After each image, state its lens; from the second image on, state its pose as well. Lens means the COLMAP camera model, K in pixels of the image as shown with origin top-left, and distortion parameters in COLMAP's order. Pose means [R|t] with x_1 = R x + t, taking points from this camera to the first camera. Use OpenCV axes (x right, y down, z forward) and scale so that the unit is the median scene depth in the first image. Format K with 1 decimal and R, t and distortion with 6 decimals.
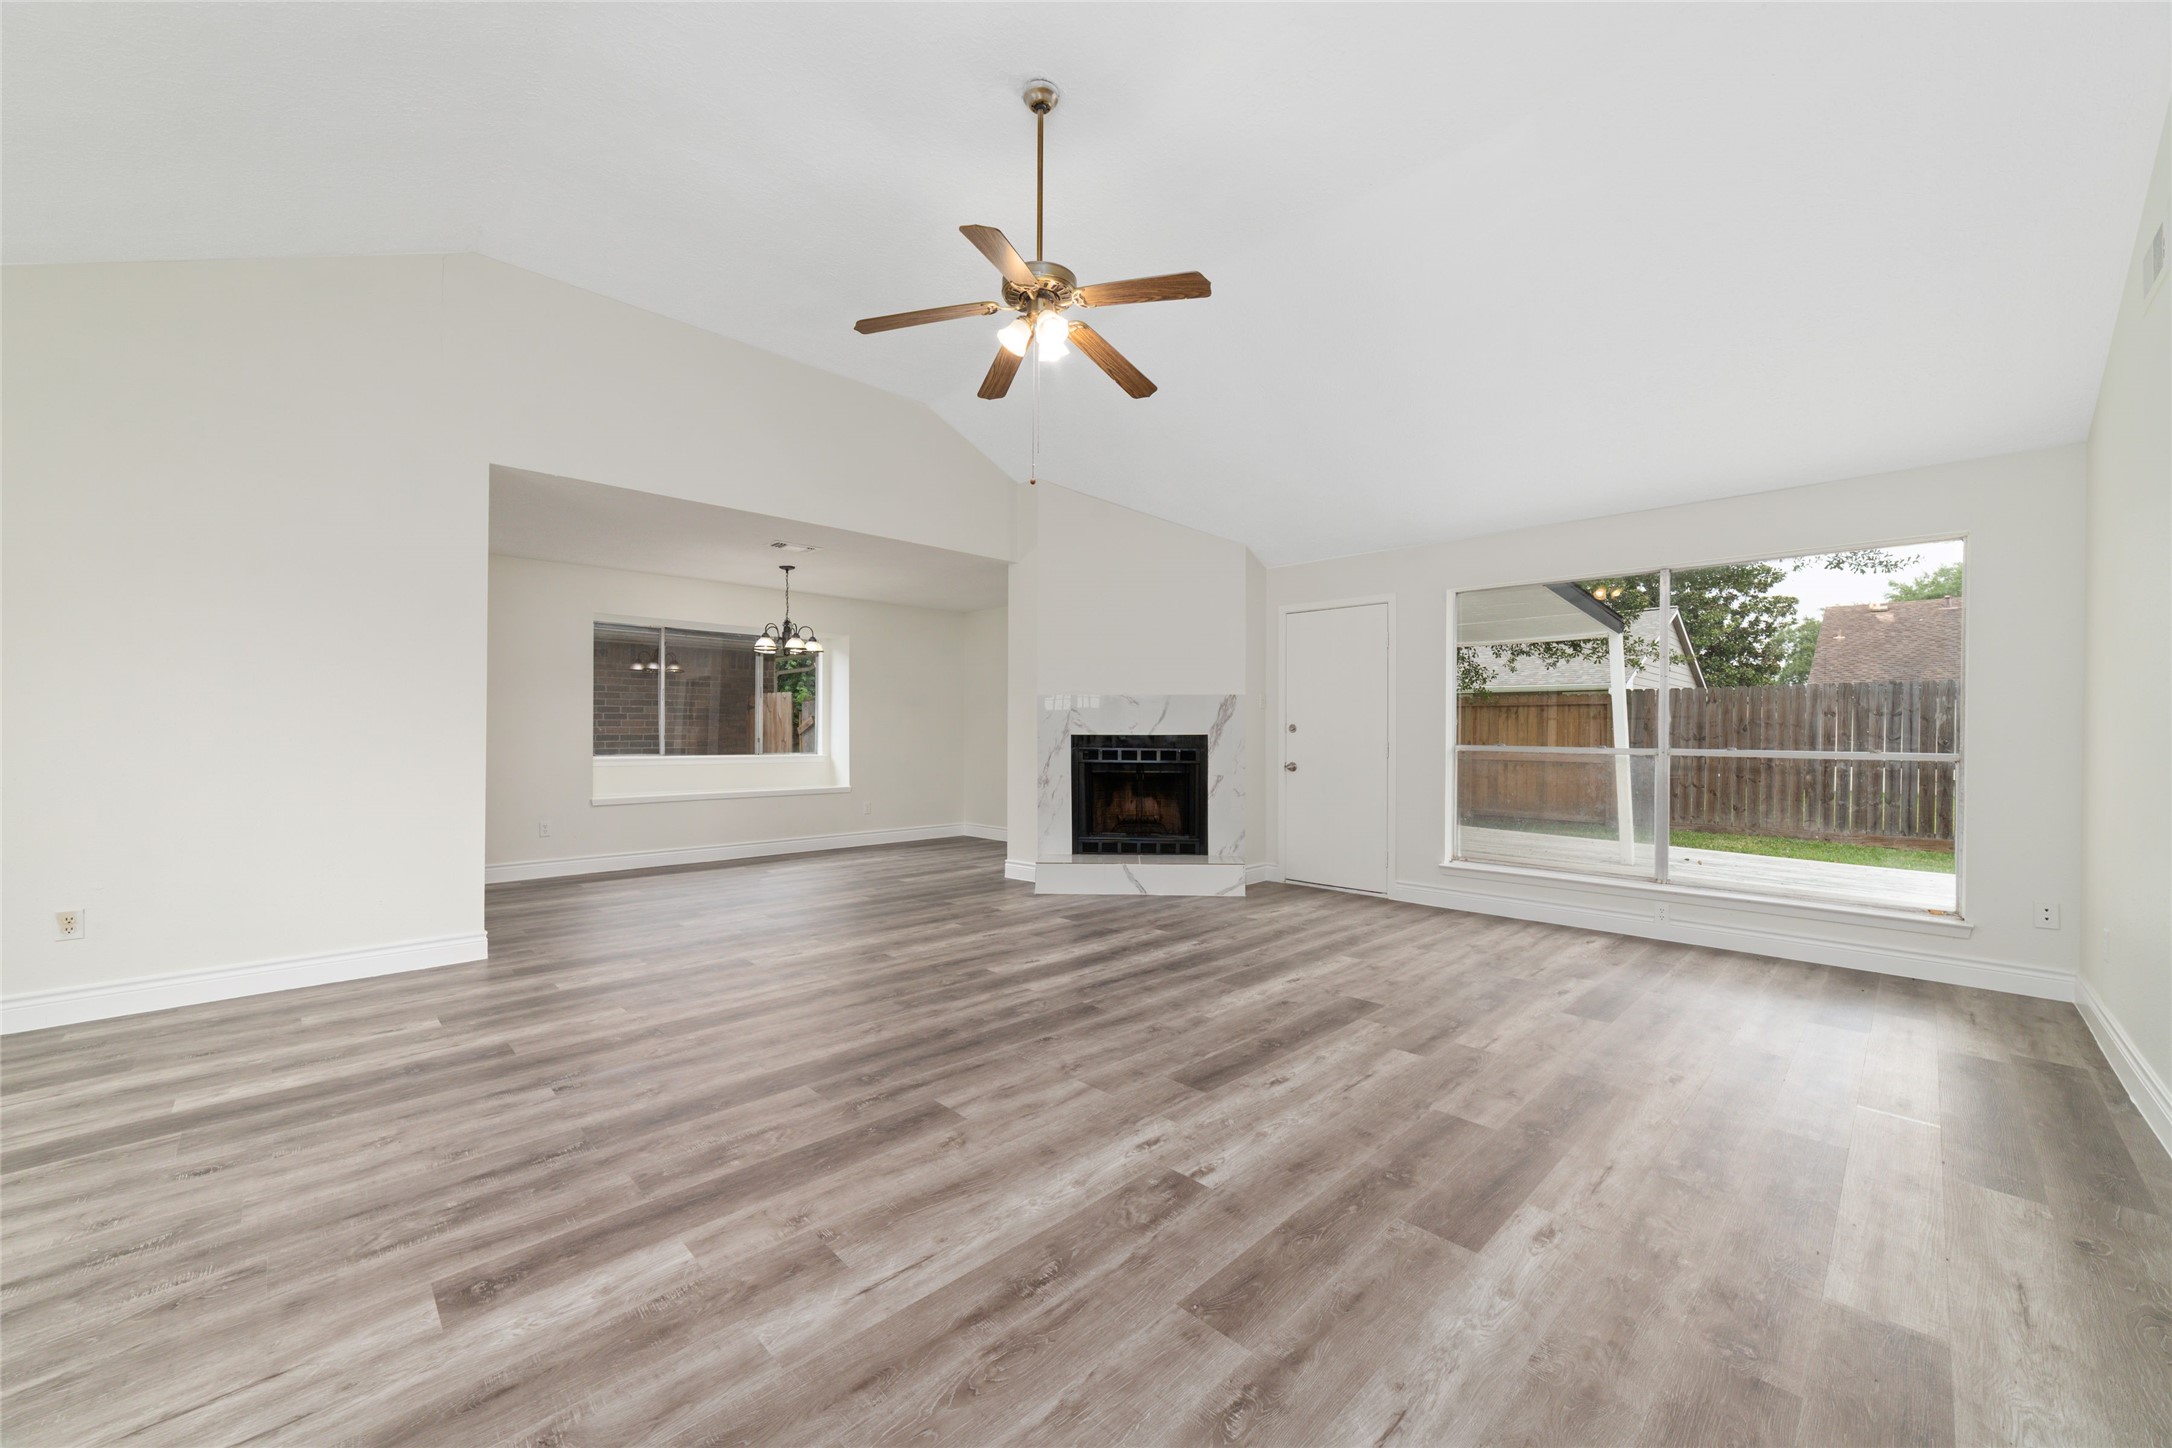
lens RADIAL K [[822.2, 0, 1102.1], [0, 822.2, 718.7], [0, 0, 1]] dist [-0.017164, 0.001521]
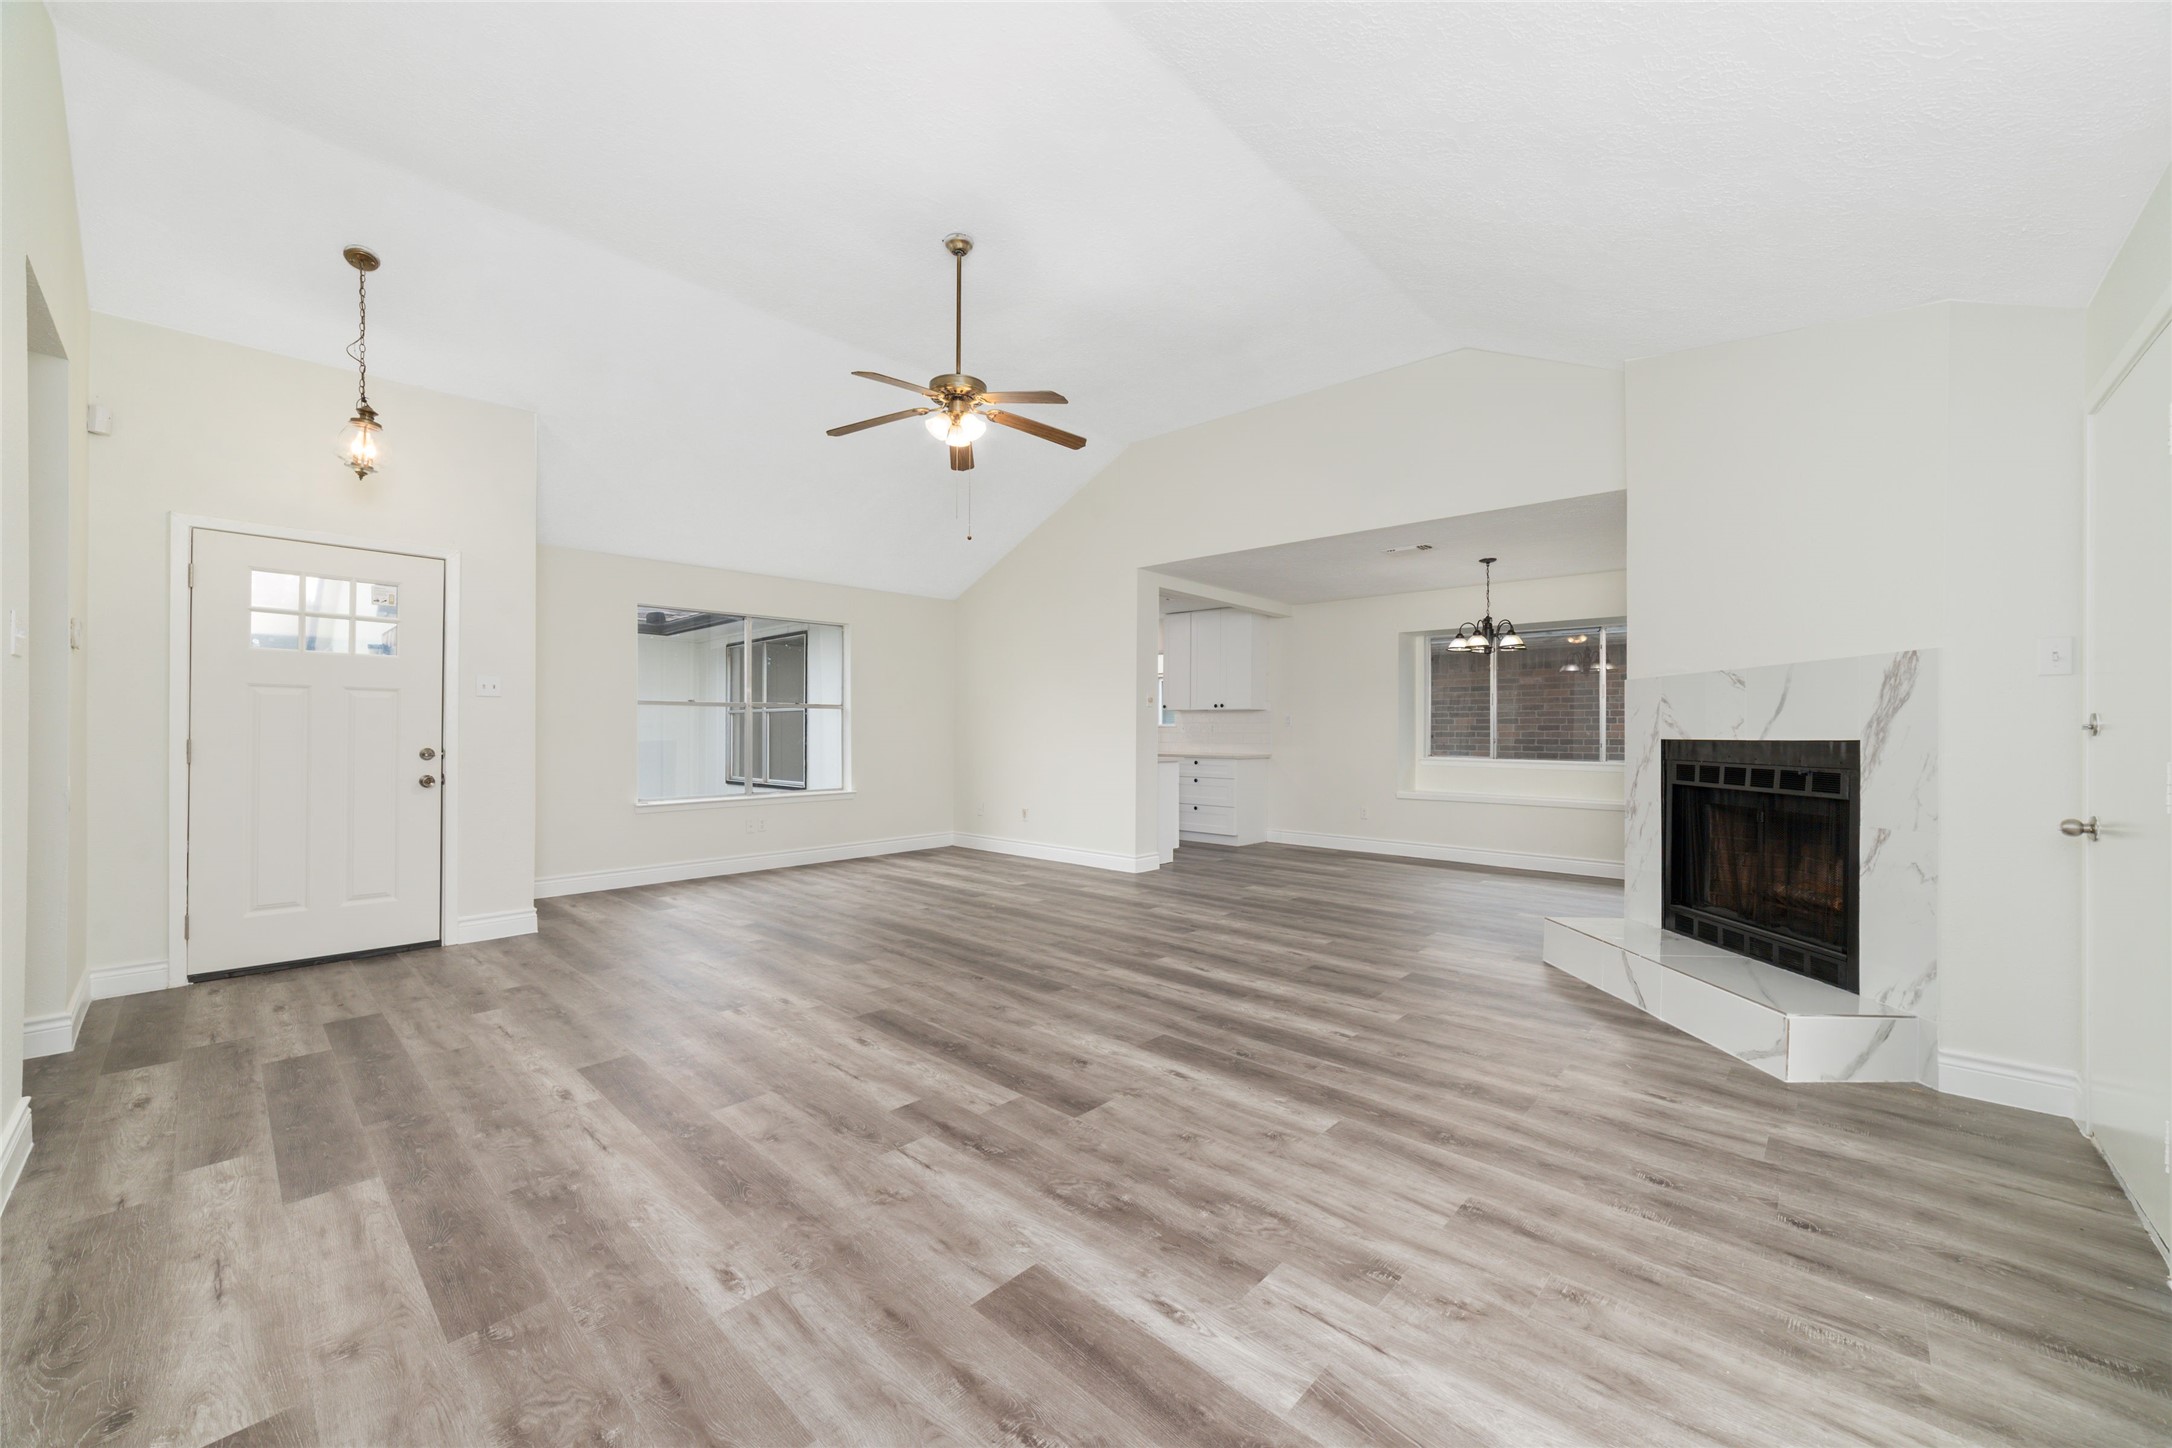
lens RADIAL K [[822.2, 0, 1078.8], [0, 822.2, 727.9], [0, 0, 1]] dist [-0.017164, 0.001521]
pose [[0.043593, -0.008561, -0.999013, 1.035838], [0.012858, 0.999885, -0.008007, 0.018642], [0.998967, -0.012496, 0.043698, 0.956980]]
